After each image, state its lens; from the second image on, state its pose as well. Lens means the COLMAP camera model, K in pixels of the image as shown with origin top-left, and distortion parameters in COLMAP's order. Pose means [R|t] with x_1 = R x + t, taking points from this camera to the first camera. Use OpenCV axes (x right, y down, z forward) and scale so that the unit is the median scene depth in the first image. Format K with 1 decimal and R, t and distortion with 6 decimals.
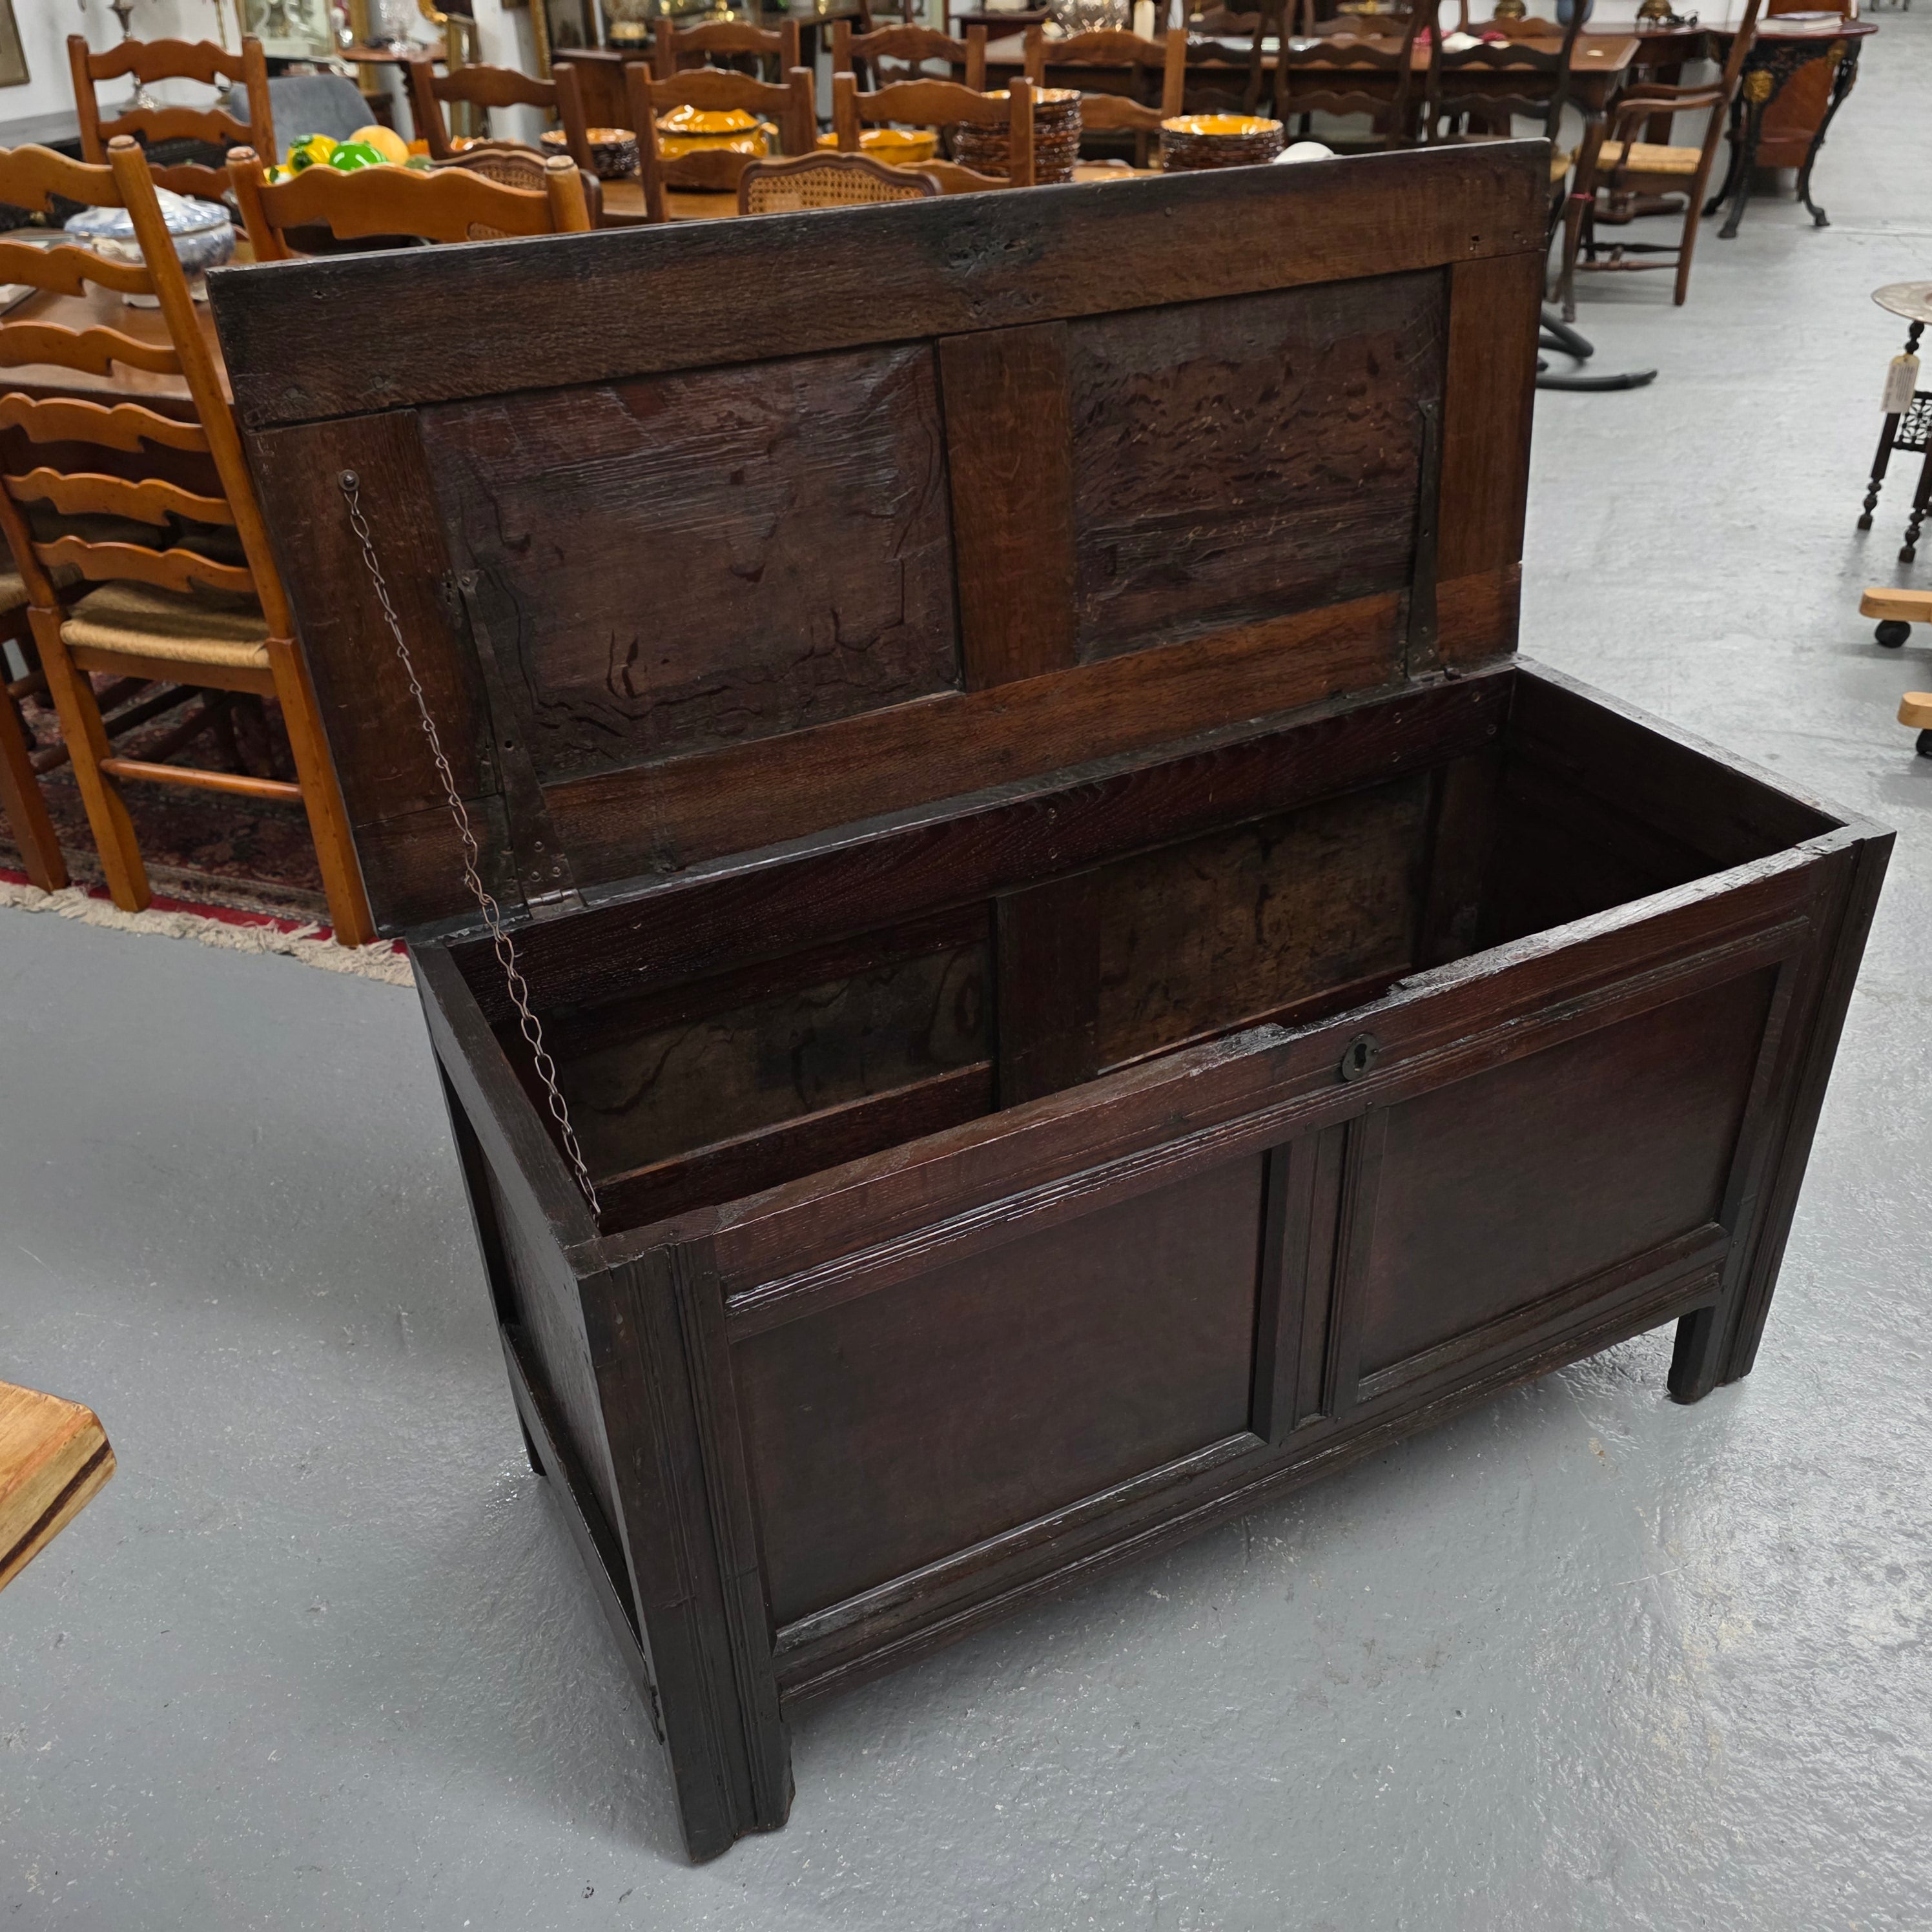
lens RADIAL K [[1735.2, 0, 973.6], [0, 1735.2, 991.3], [0, 0, 1]] dist [0.061336, -0.074590]
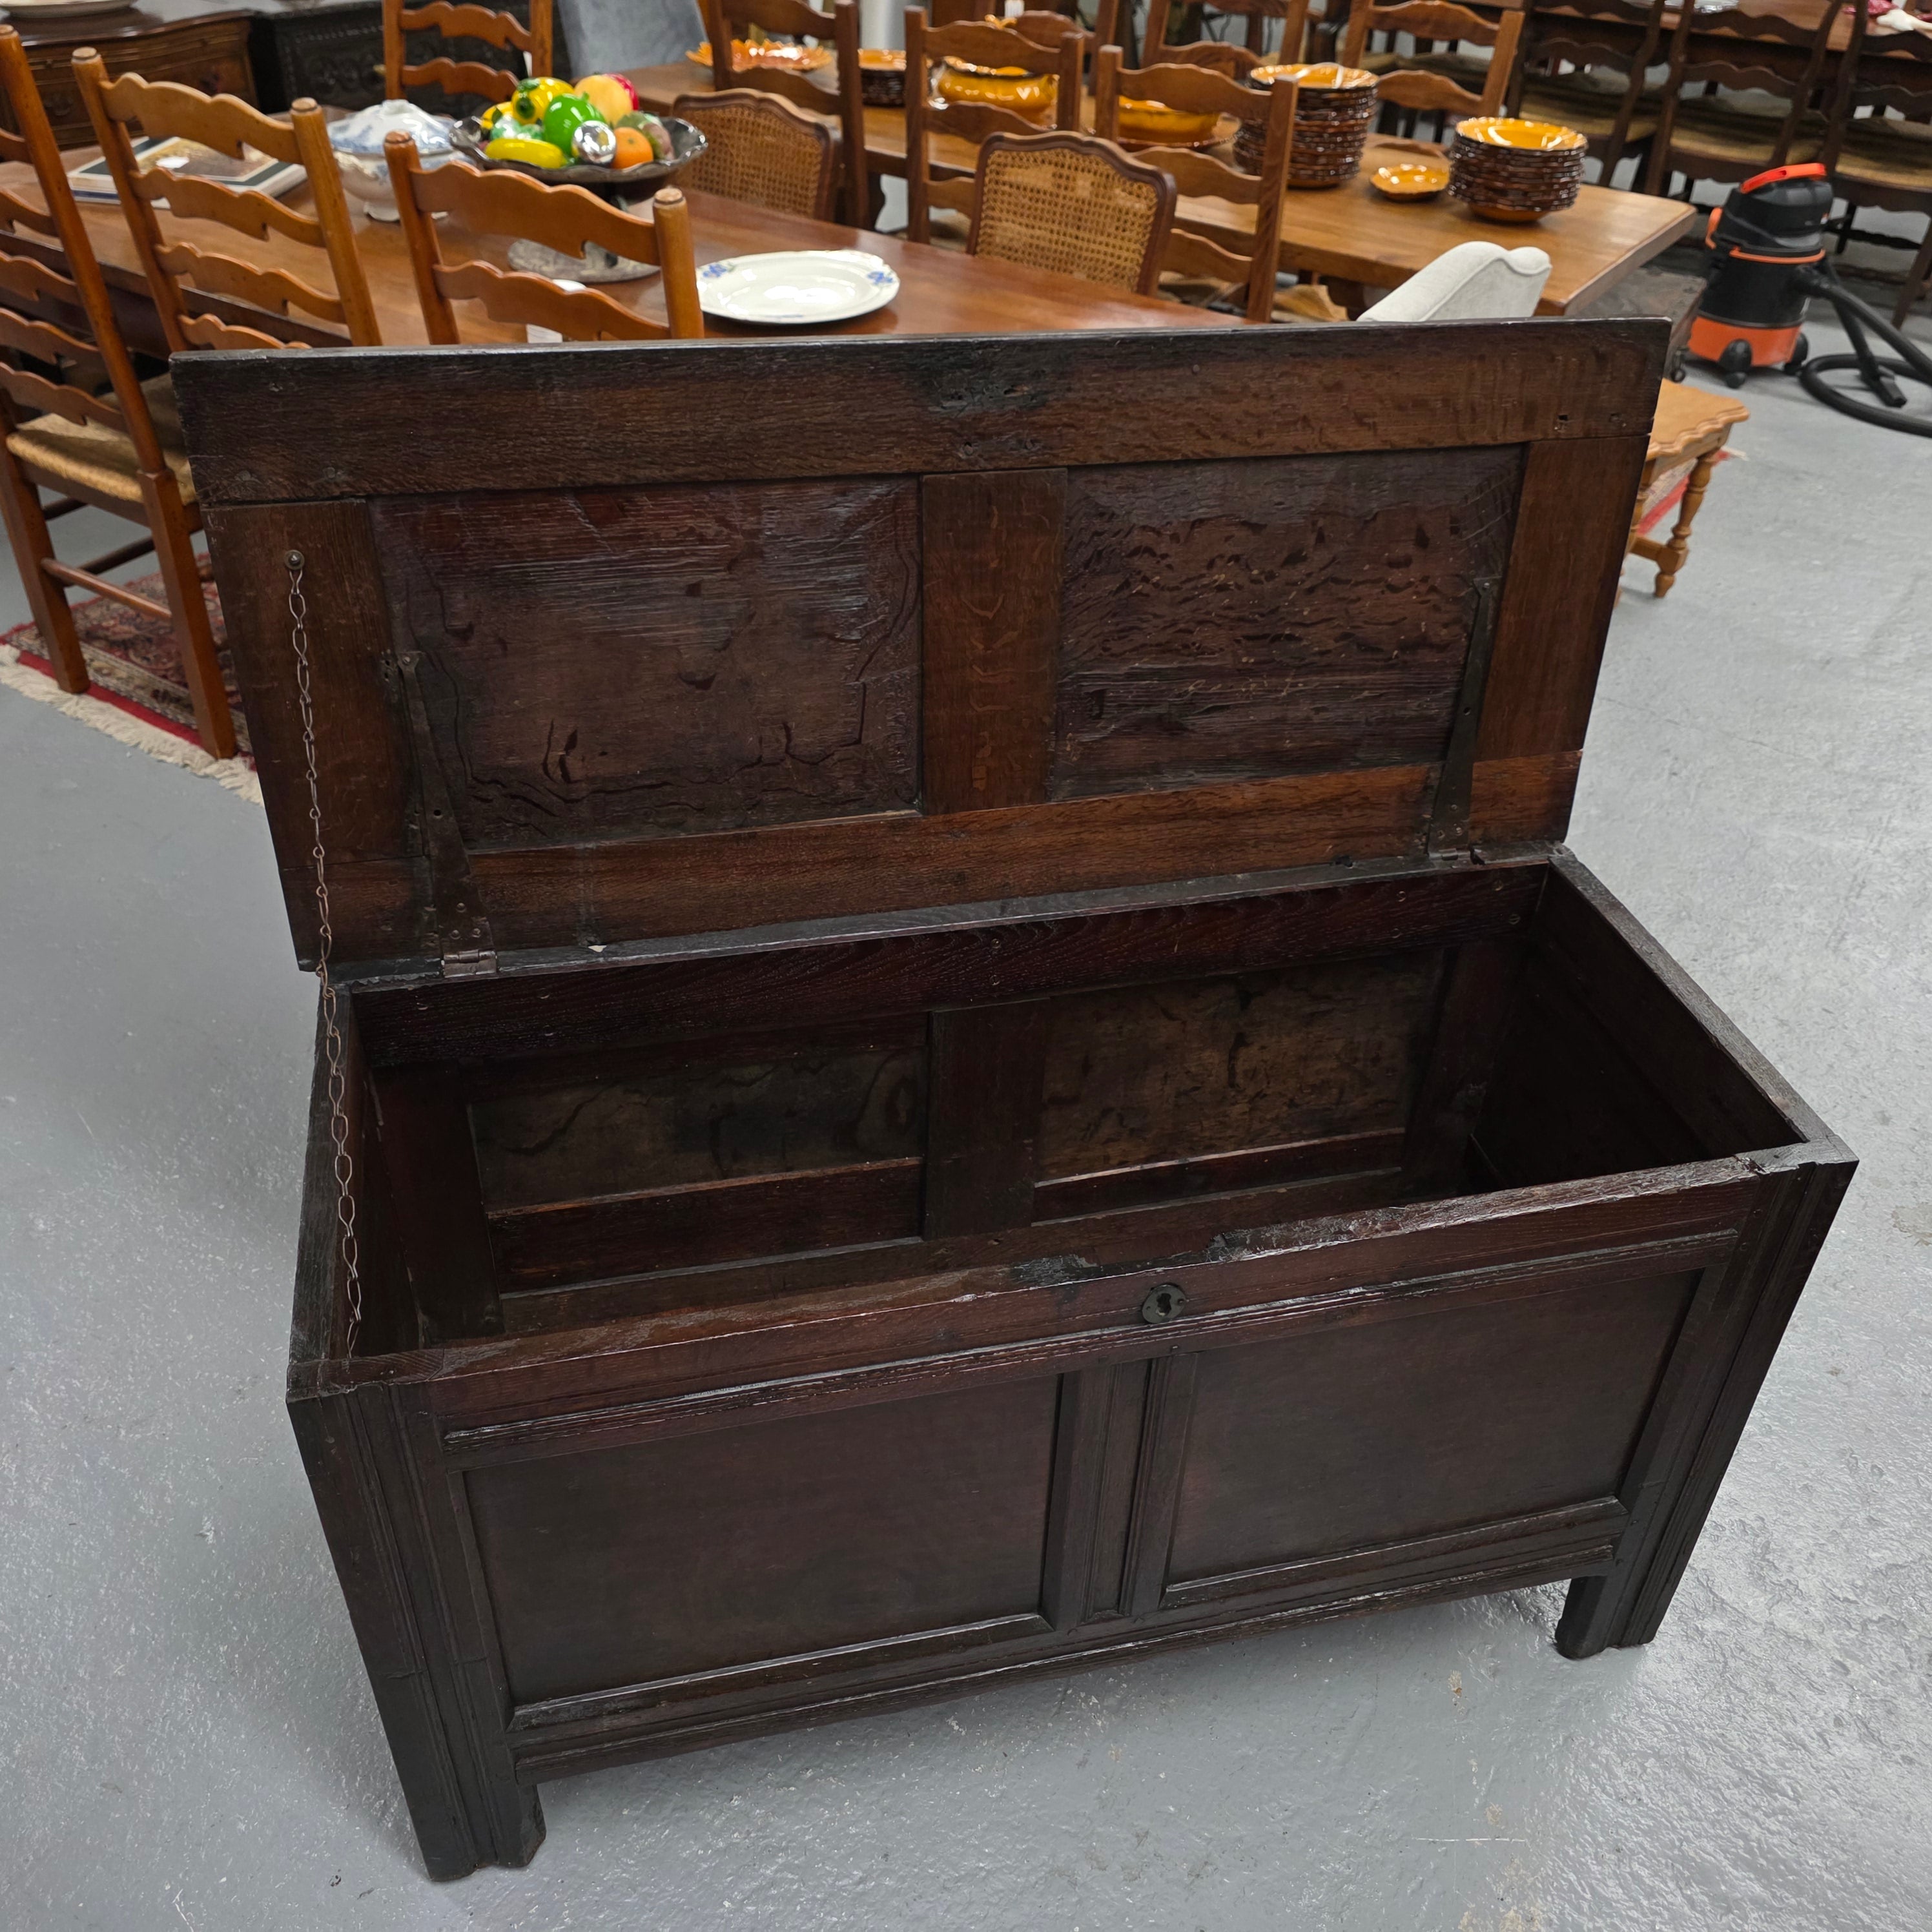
lens RADIAL K [[1735.2, 0, 965.4], [0, 1735.2, 970.2], [0, 0, 1]] dist [0.061336, -0.074590]
pose [[0.968483, 0.192921, -0.157548, 0.190413], [-0.182859, 0.980184, 0.076176, -0.163494], [0.169122, -0.044966, 0.984569, 0.027543]]
